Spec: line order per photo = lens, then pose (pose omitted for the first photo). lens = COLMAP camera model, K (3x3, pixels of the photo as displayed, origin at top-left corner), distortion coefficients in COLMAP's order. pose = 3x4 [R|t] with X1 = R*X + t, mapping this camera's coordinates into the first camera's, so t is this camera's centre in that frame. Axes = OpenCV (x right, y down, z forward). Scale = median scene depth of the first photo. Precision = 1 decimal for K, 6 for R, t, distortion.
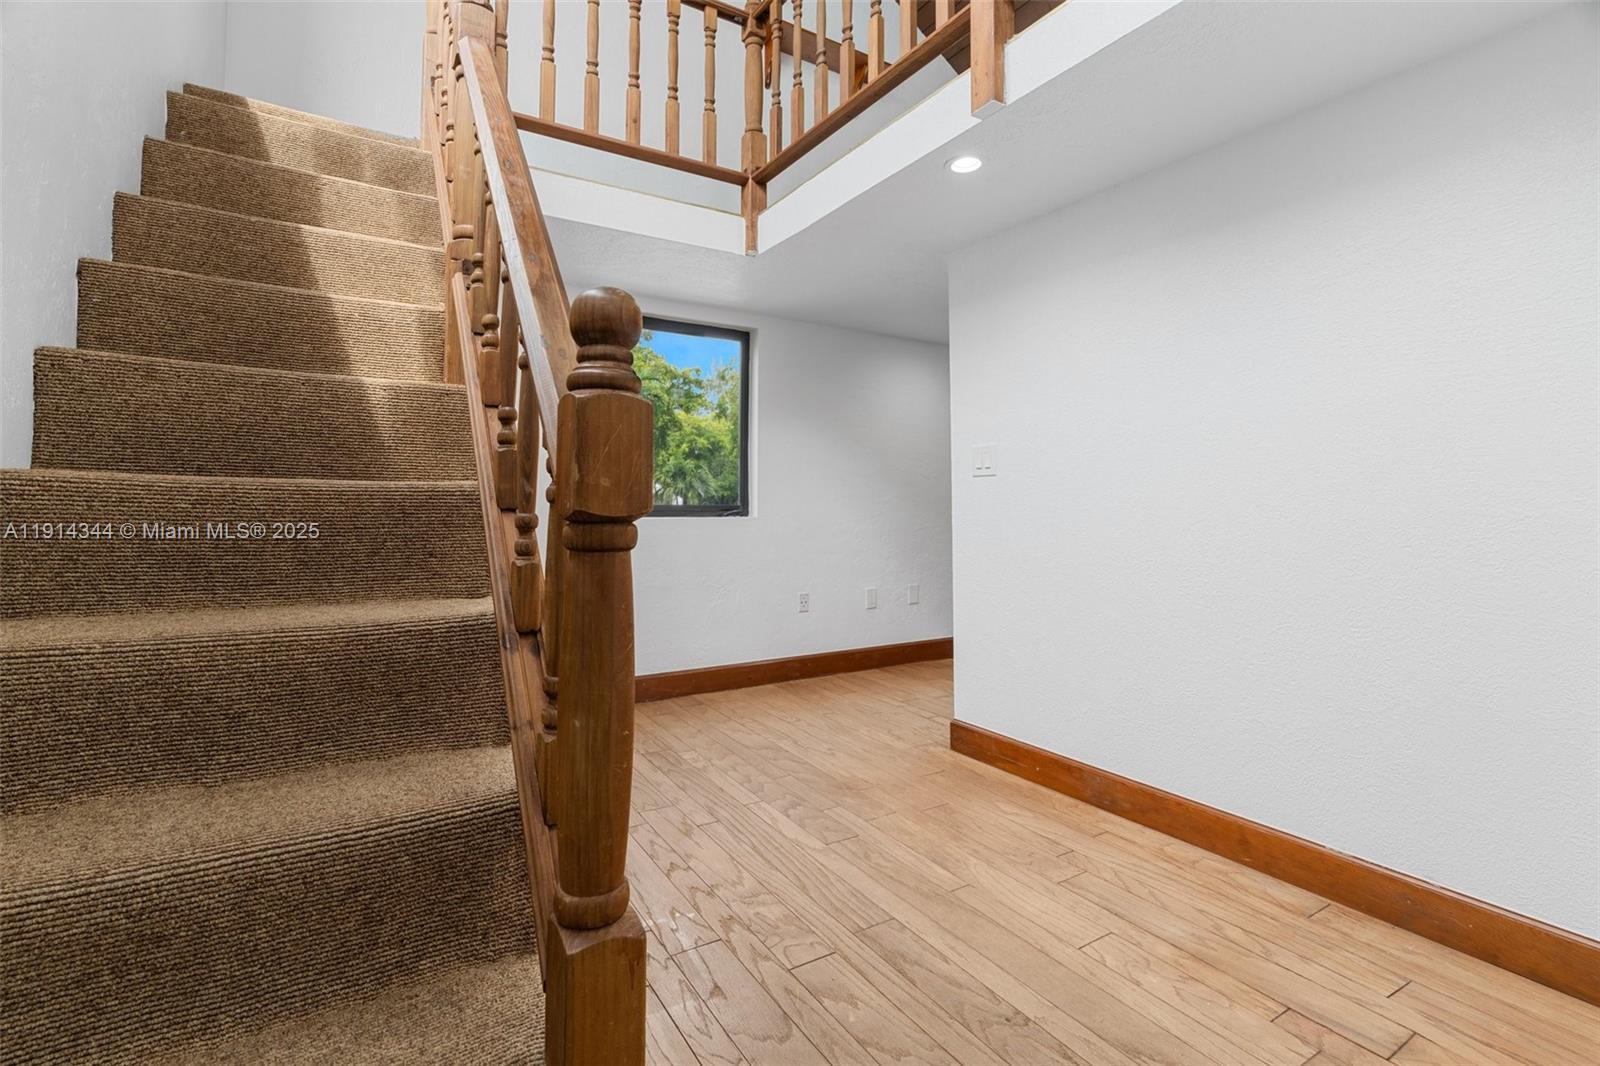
lens RADIAL K [[725.4, 0, 802.3], [0, 725.4, 519.6], [0, 0, 1]] dist [-0.000369, 0.001024]
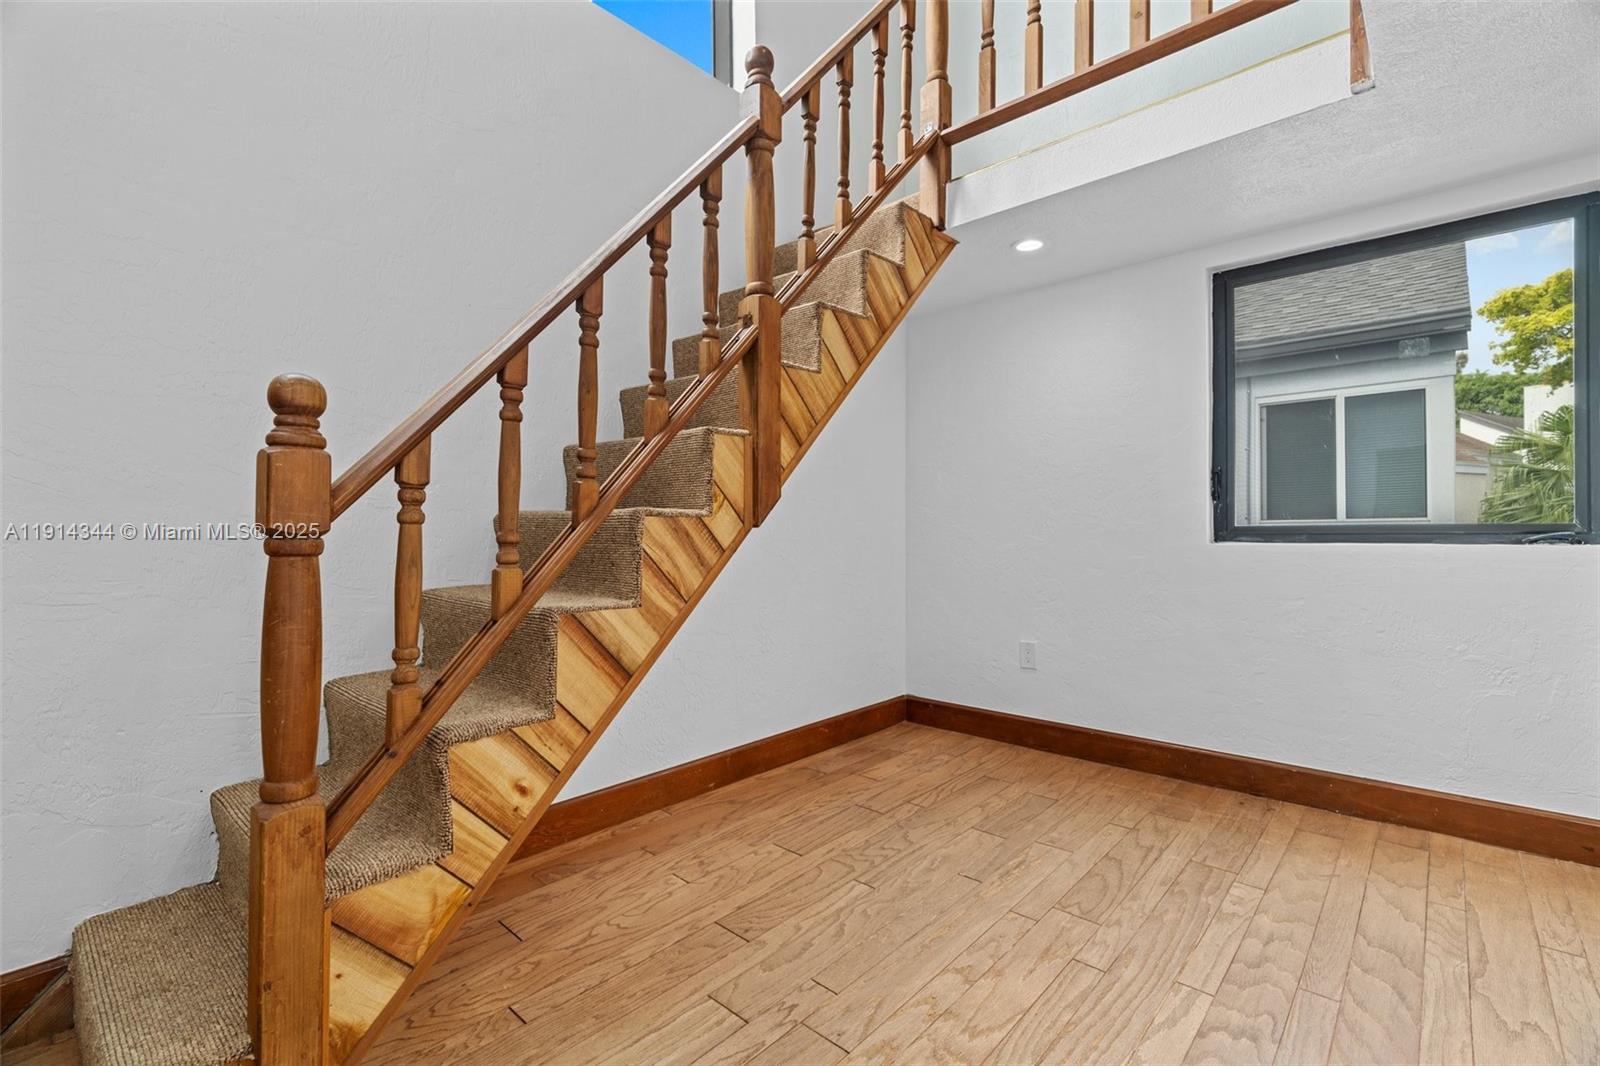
lens RADIAL K [[725.4, 0, 805.8], [0, 725.4, 526.9], [0, 0, 1]] dist [-0.000369, 0.001024]
pose [[0.274734, -0.011060, -0.961457, 0.449545], [-0.011860, 0.999819, -0.014890, -0.001778], [0.961447, 0.015494, 0.274554, 0.482209]]
